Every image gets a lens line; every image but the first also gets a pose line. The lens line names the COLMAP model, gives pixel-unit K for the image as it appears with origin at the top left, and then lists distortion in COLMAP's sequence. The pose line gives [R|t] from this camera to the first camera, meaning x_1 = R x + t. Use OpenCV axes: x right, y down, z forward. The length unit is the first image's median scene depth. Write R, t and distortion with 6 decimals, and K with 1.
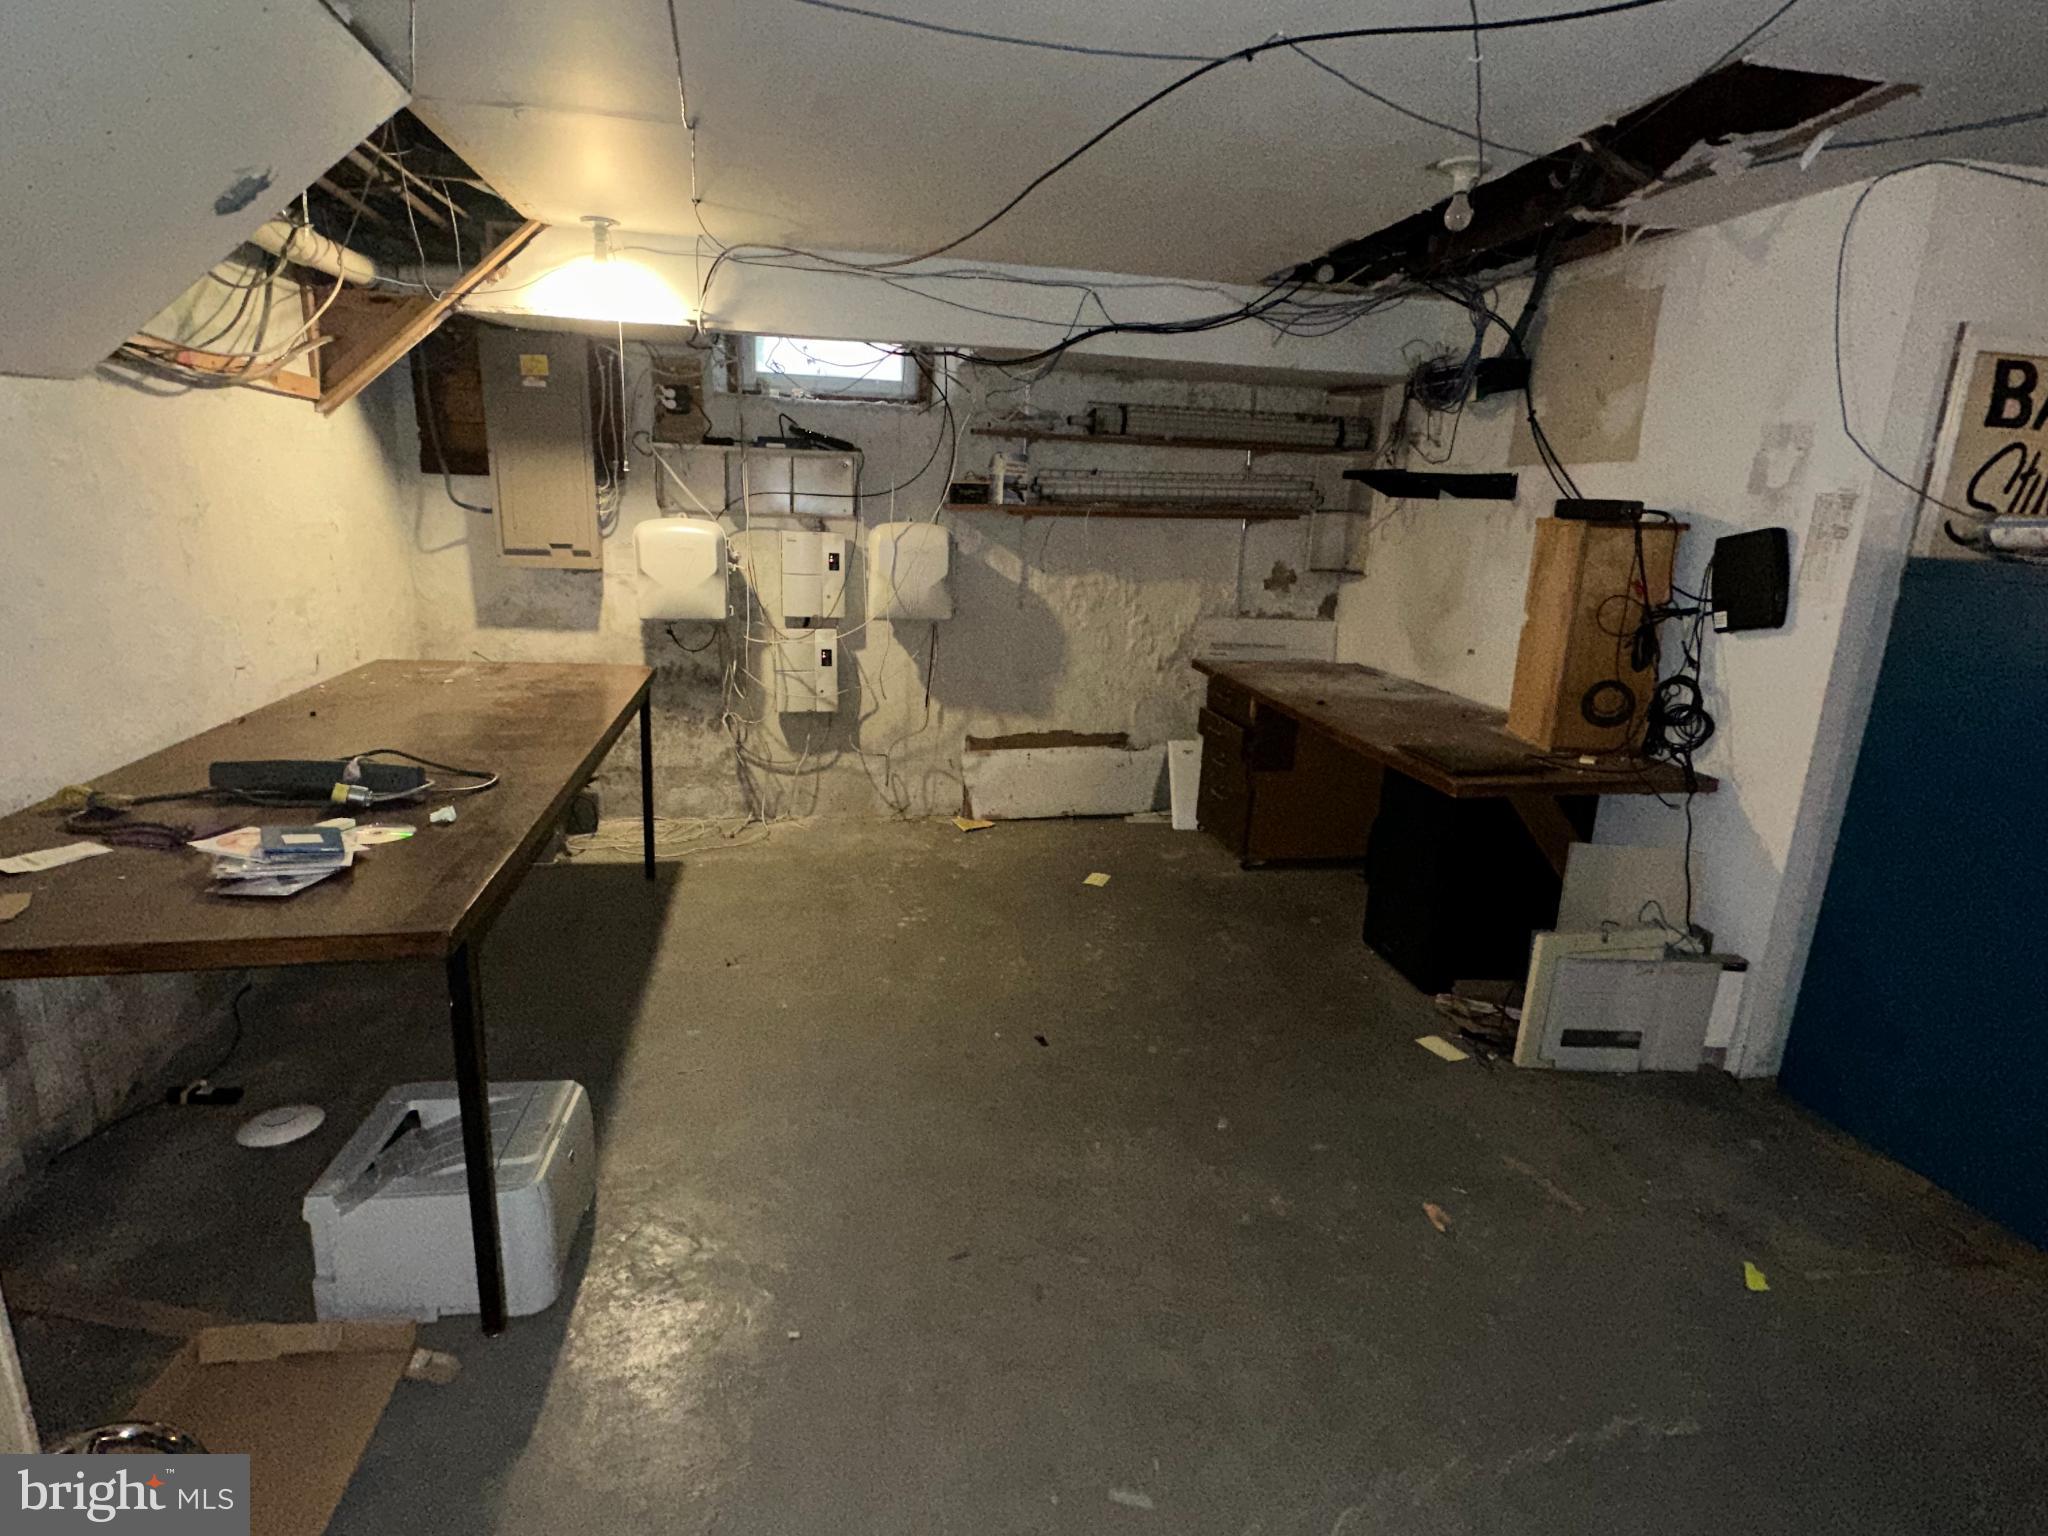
lens RADIAL K [[1066.7, 0, 1025.0], [0, 1066.7, 772.6], [0, 0, 1]] dist [-0.002584, 0.001216]
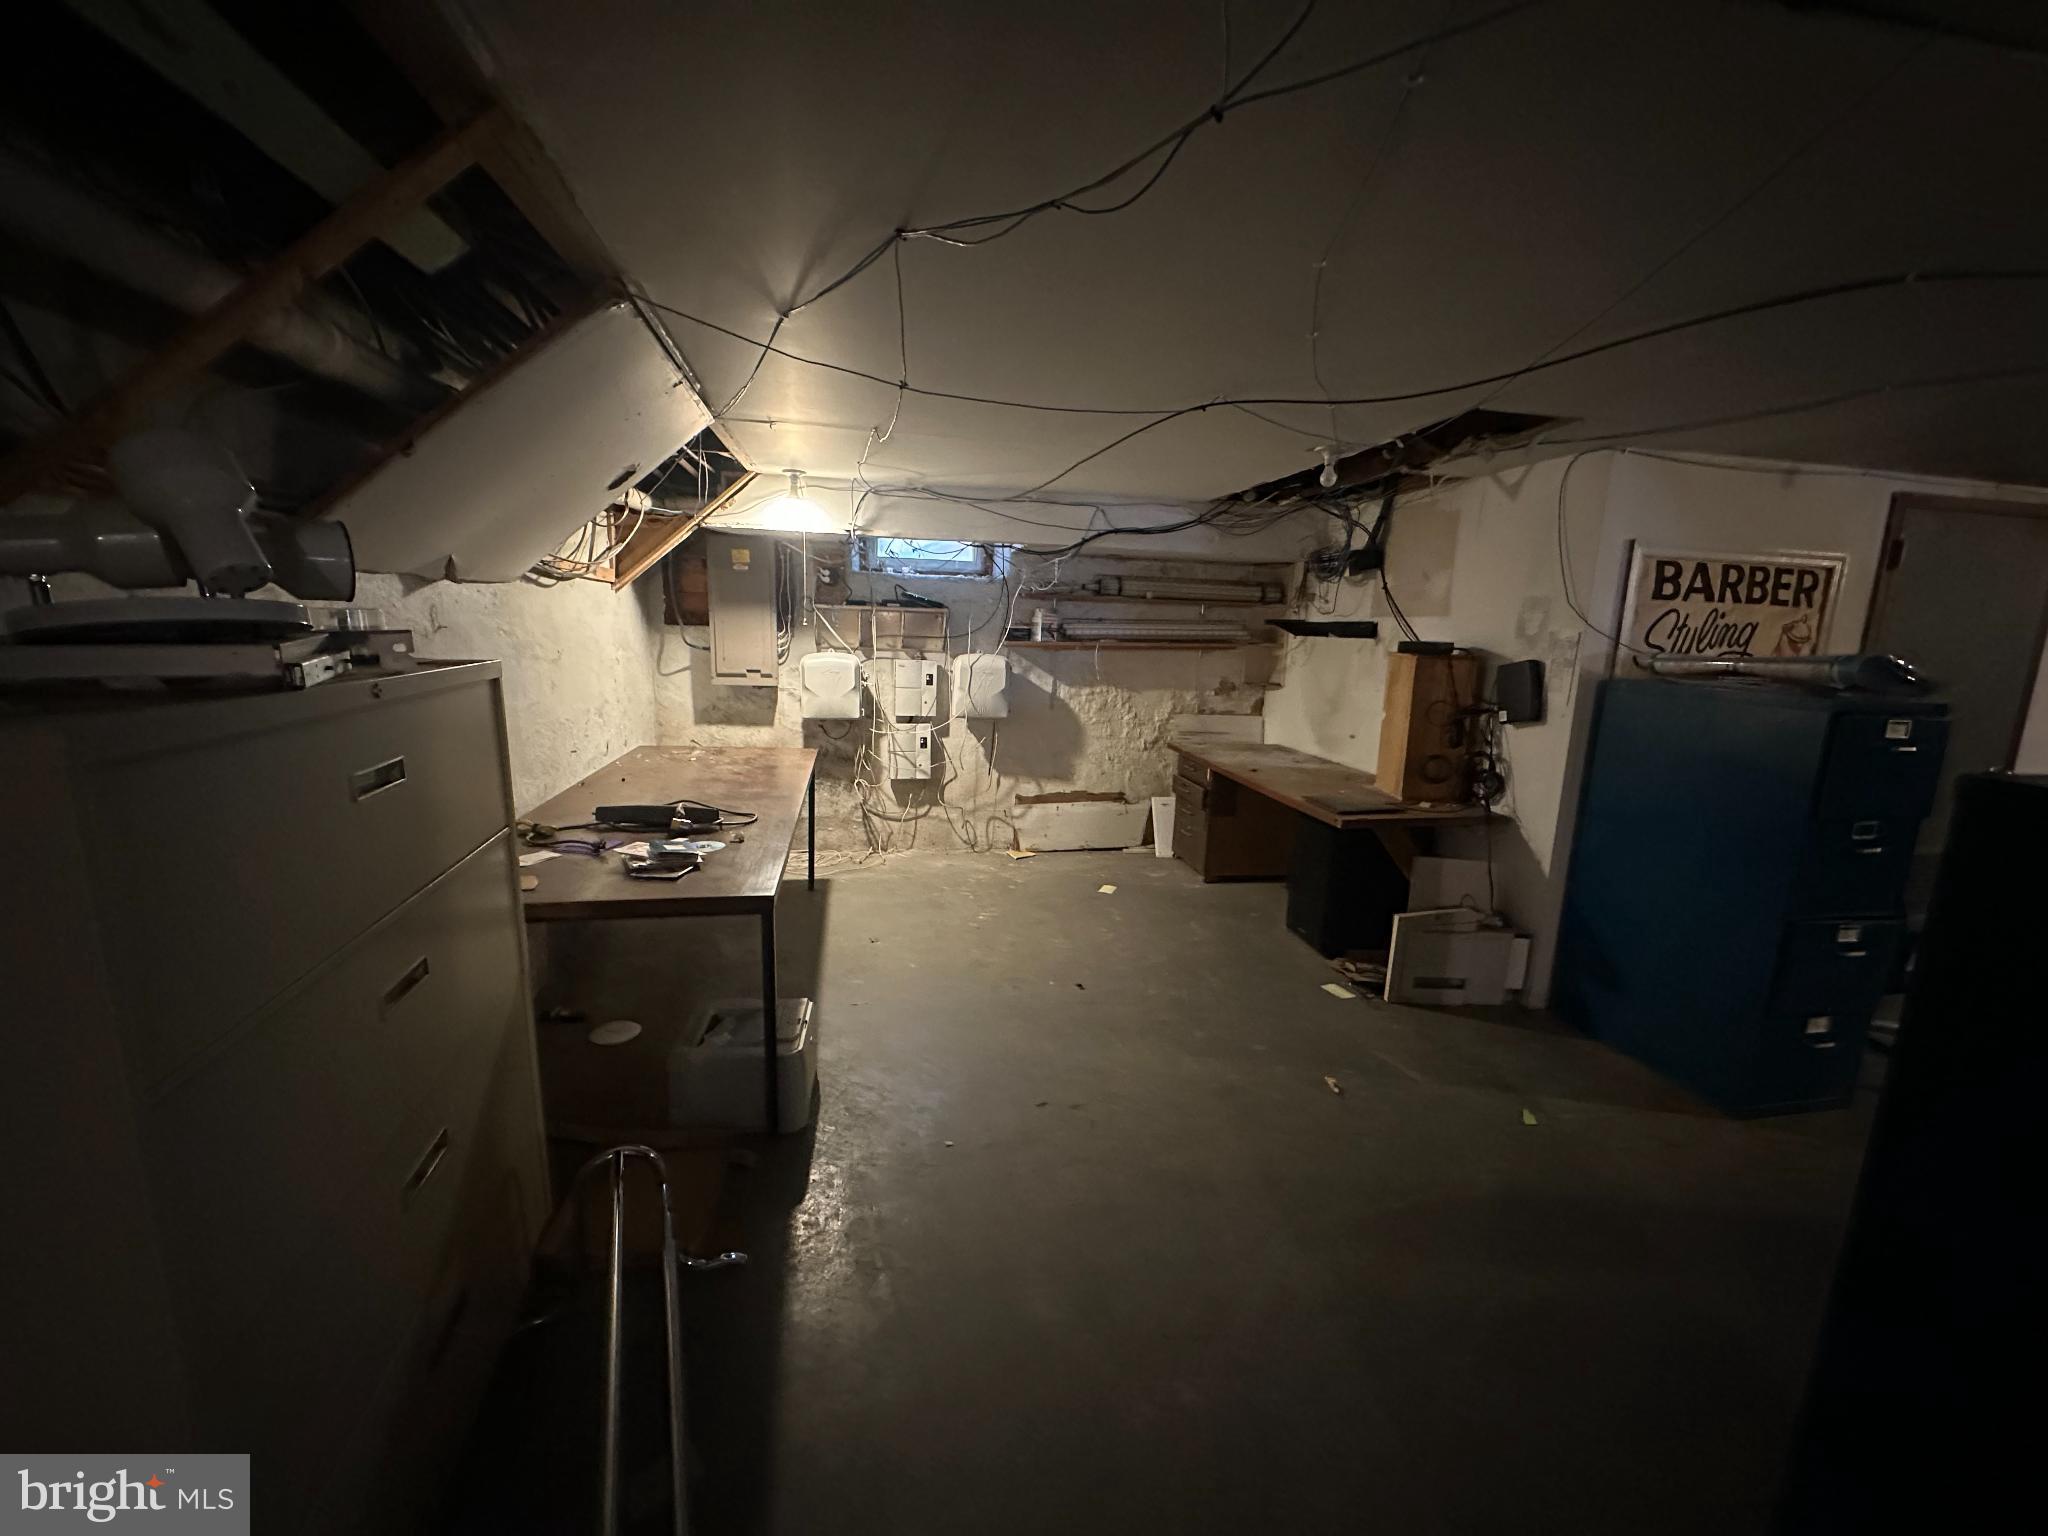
lens RADIAL K [[812.6, 0, 1021.6], [0, 812.6, 768.1], [0, 0, 1]] dist [0.001861, -0.000598]
pose [[0.999912, -0.005651, -0.012019, -0.044966], [0.004733, 0.997167, -0.075075, 0.018300], [0.012409, 0.075012, 0.997105, -0.177286]]
